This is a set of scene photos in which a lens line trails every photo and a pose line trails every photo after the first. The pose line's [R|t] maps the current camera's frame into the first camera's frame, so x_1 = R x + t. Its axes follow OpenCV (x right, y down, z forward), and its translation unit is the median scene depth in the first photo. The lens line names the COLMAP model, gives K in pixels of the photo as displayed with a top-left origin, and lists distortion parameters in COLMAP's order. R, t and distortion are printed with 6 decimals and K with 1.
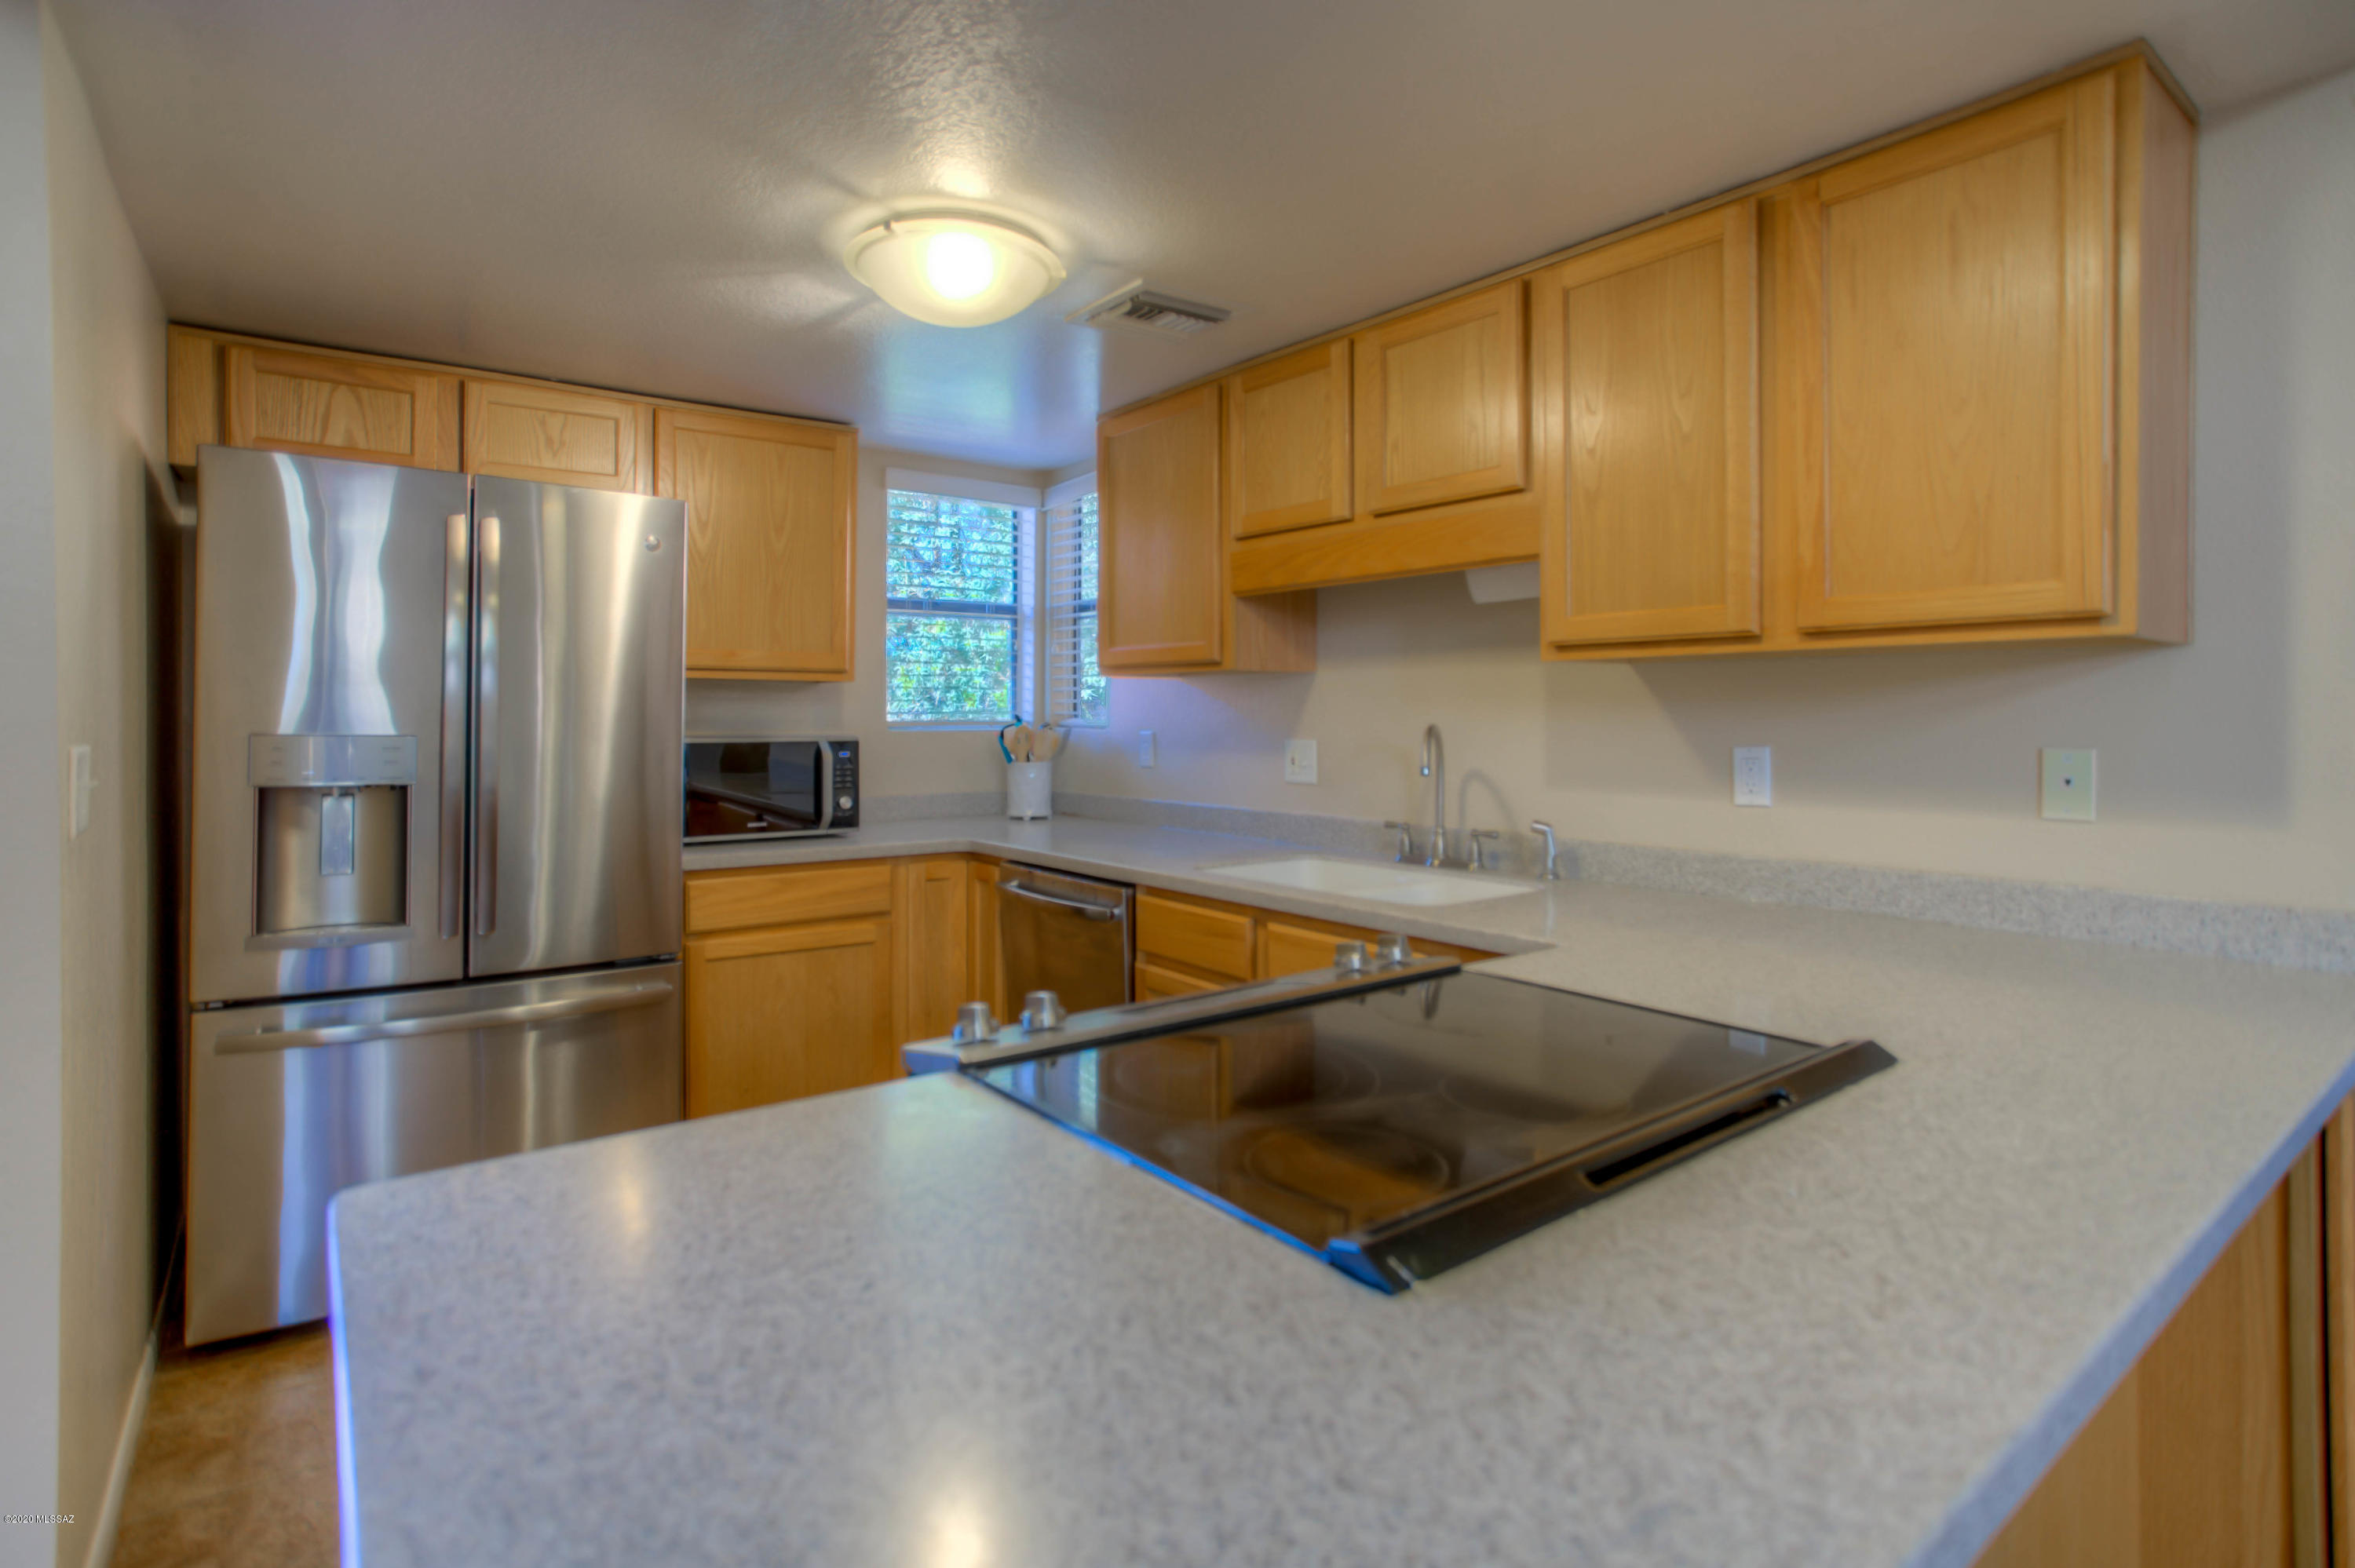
lens RADIAL K [[1178.0, 0, 1198.4], [0, 1178.0, 707.9], [0, 0, 1]] dist [-0.043457, 0.025288]
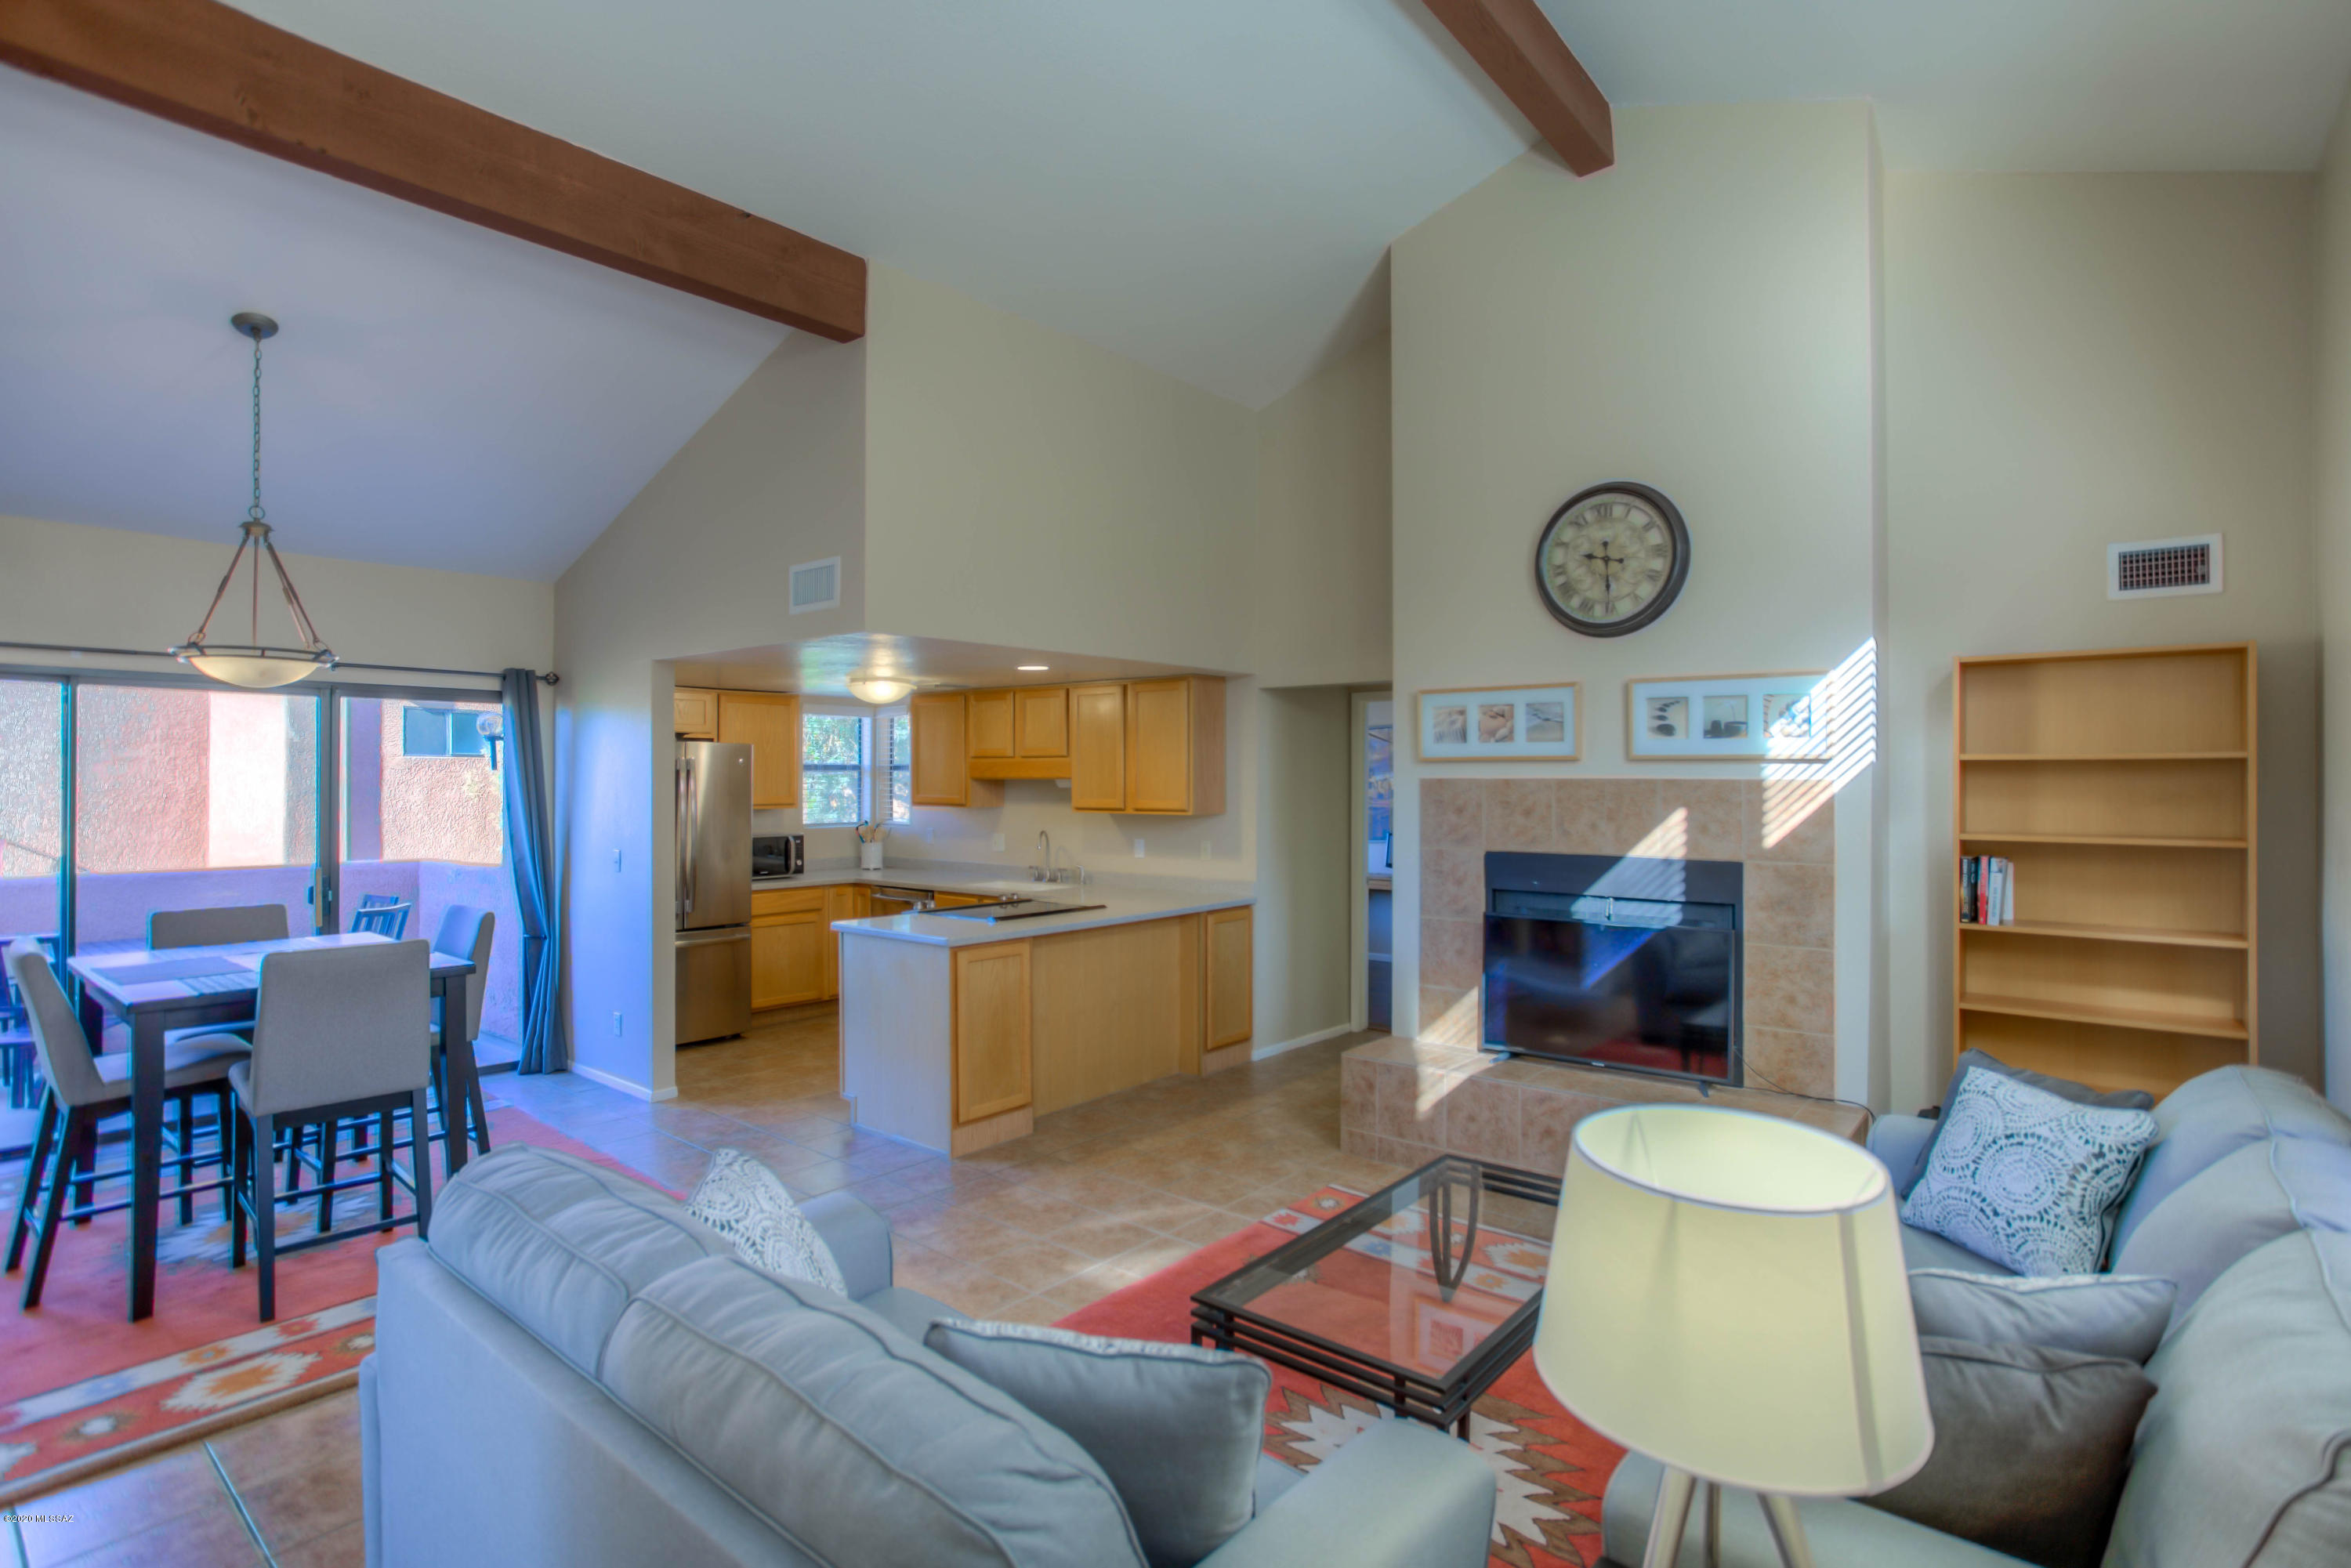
lens RADIAL K [[1176.1, 0, 1161.4], [0, 1176.1, 769.8], [0, 0, 1]] dist [-0.043457, 0.025288]
pose [[0.979732, 0.000098, 0.200310, -0.083379], [-0.000118, 1.000000, 0.000088, -0.127220], [-0.200310, -0.000110, 0.979732, -1.754787]]
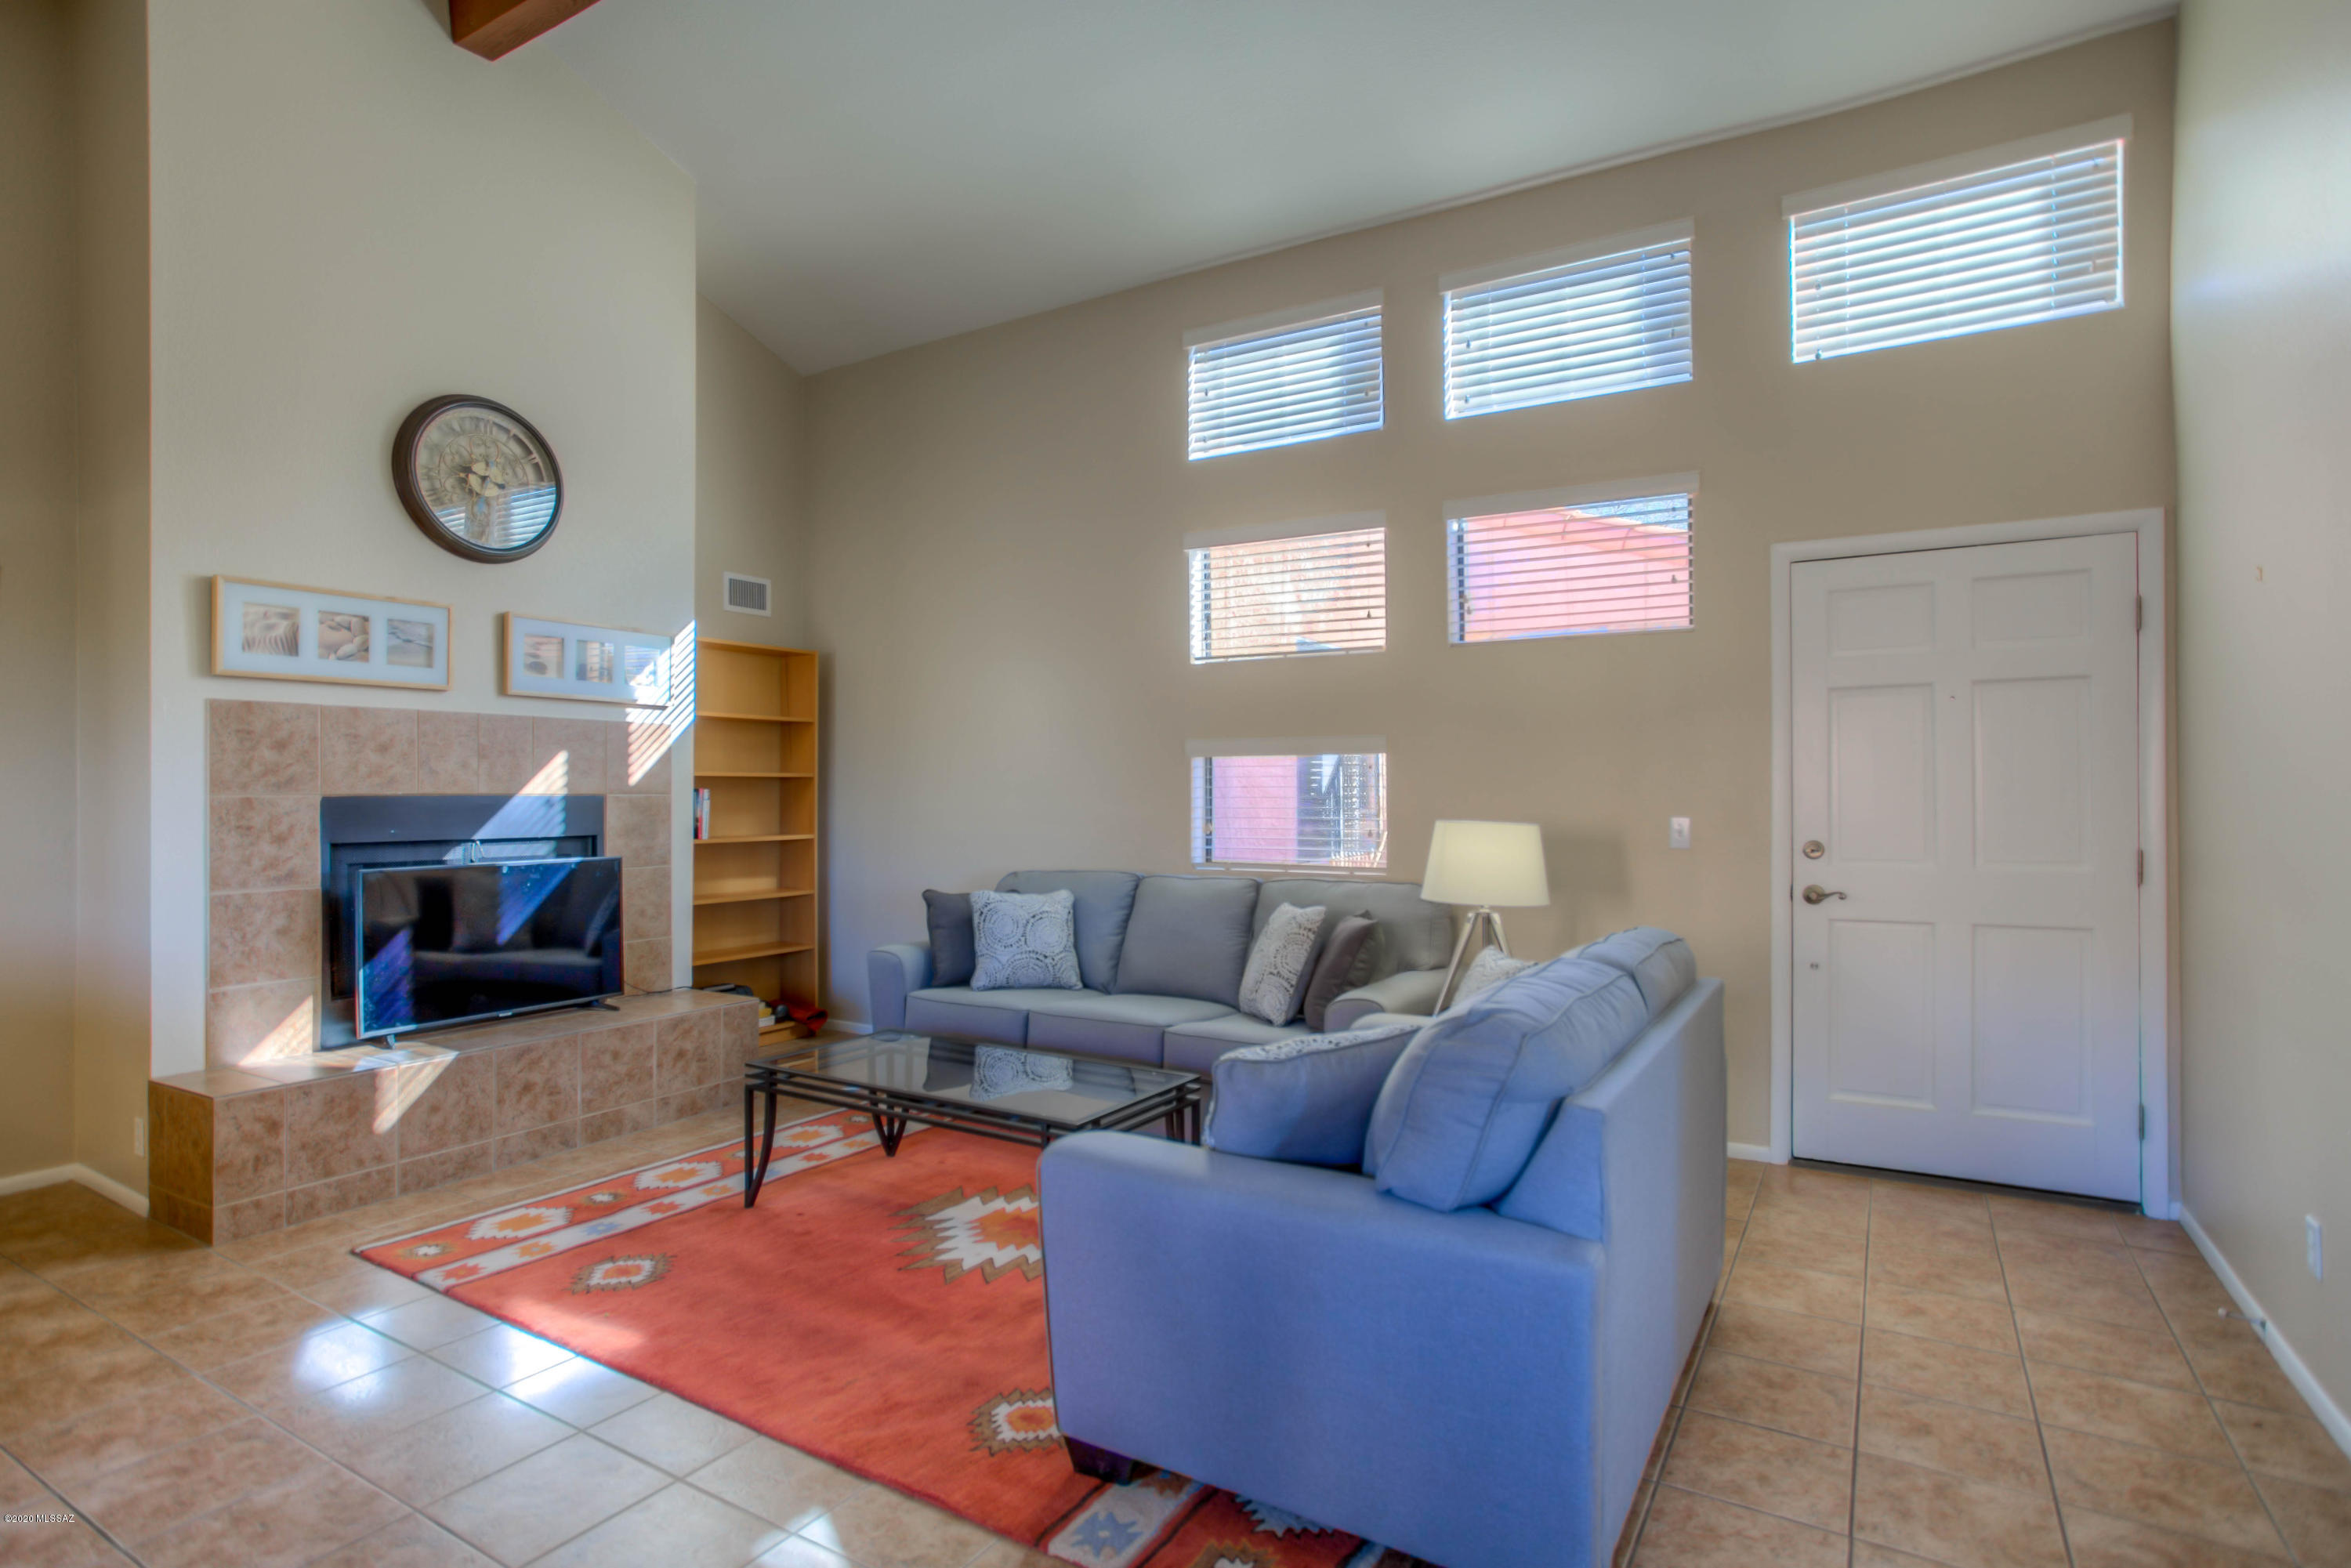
lens RADIAL K [[1176.1, 0, 1171.2], [0, 1176.1, 793.5], [0, 0, 1]] dist [-0.043457, 0.025288]
pose [[-0.355699, -0.000612, 0.934600, -0.937073], [-0.002646, 0.999996, -0.000352, -0.004647], [-0.934597, -0.002599, -0.355699, -0.509703]]
